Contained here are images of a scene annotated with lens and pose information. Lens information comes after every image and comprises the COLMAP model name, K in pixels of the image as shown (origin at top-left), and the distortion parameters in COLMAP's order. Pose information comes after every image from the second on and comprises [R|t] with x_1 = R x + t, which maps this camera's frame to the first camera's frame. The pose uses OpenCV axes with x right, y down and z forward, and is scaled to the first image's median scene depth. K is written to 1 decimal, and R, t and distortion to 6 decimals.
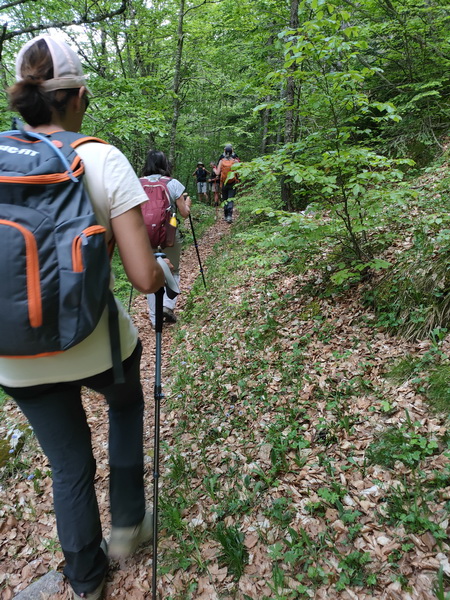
lens RADIAL K [[437.5, 0, 225.0], [0, 437.5, 300.0], [0, 0, 1]] dist [0.076662, -0.076065]
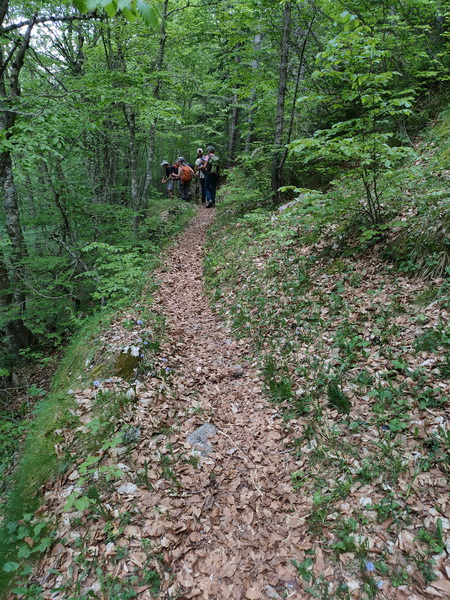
lens RADIAL K [[437.5, 0, 225.0], [0, 437.5, 300.0], [0, 0, 1]] dist [0.076662, -0.076065]
pose [[0.993421, -0.000915, 0.114519, -0.308170], [0.001584, 0.999982, -0.005755, 0.149949], [-0.114512, 0.005898, 0.993404, -0.226795]]
